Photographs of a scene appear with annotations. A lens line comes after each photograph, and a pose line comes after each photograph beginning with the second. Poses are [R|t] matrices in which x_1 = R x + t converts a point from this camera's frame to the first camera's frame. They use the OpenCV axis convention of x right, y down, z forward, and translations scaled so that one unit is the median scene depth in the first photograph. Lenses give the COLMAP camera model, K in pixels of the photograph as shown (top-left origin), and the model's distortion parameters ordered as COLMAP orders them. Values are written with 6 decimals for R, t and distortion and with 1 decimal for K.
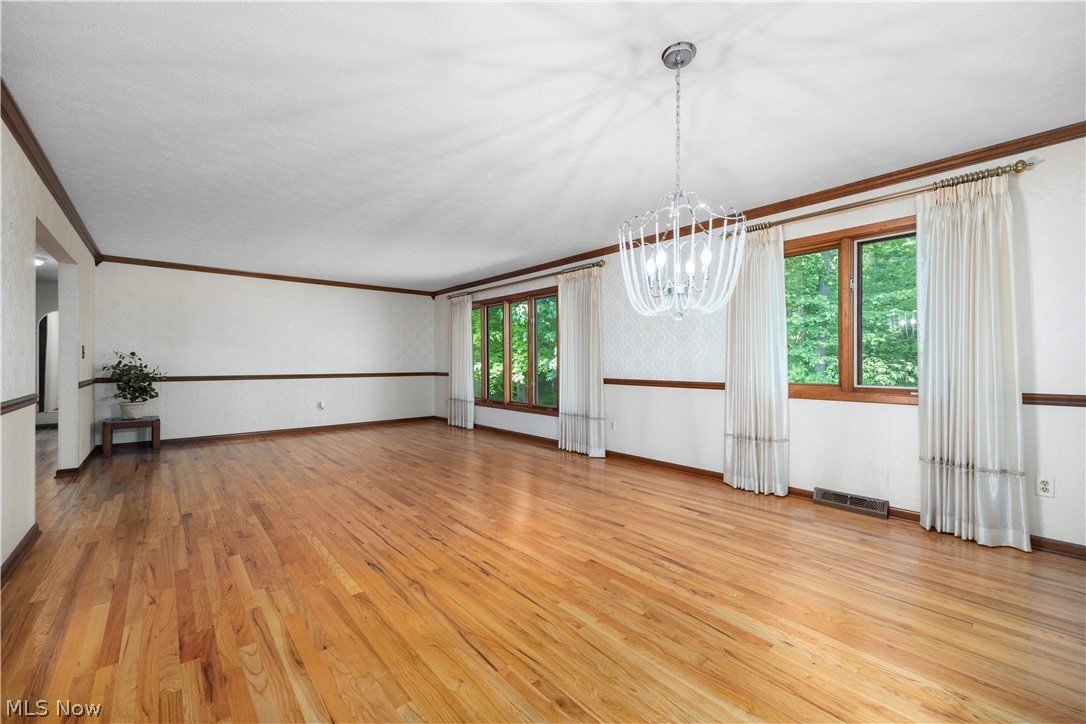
lens RADIAL K [[435.8, 0, 543.0], [0, 435.8, 362.0], [0, 0, 1]] dist [0.009190, -0.000125]
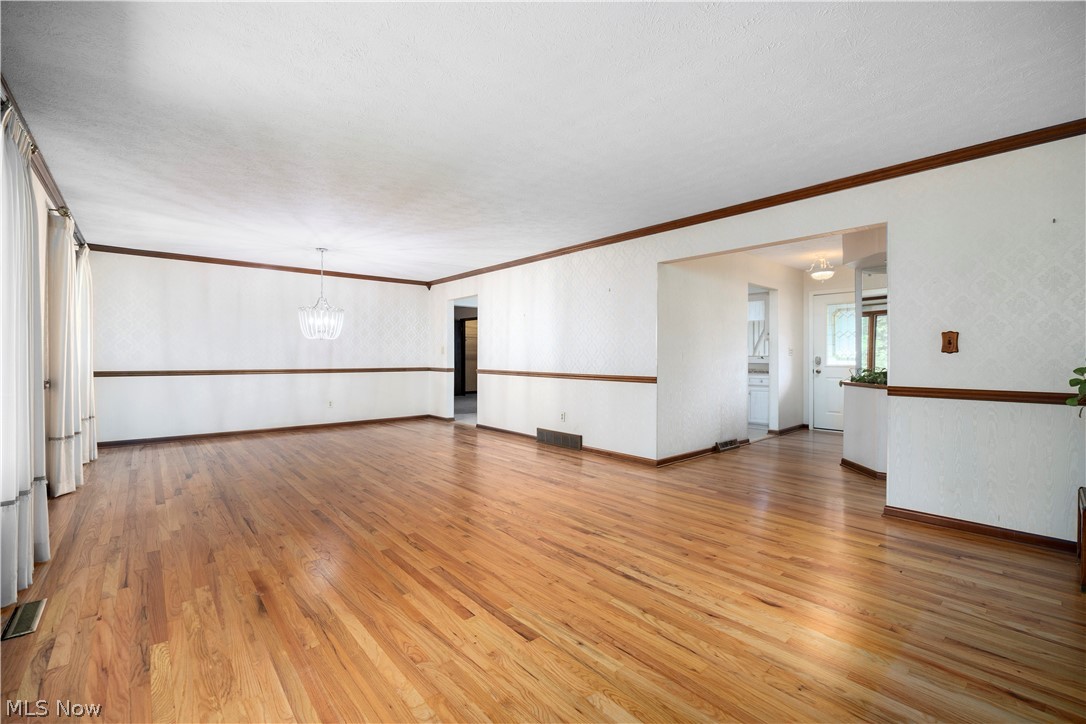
lens RADIAL K [[467.3, 0, 544.2], [0, 467.3, 359.6], [0, 0, 1]] dist [-0.020653, 0.000151]
pose [[-0.999994, -0.003014, 0.001500, -0.706734], [-0.003005, 0.999981, 0.005446, 0.000429], [-0.001517, 0.005442, -0.999984, 2.466042]]
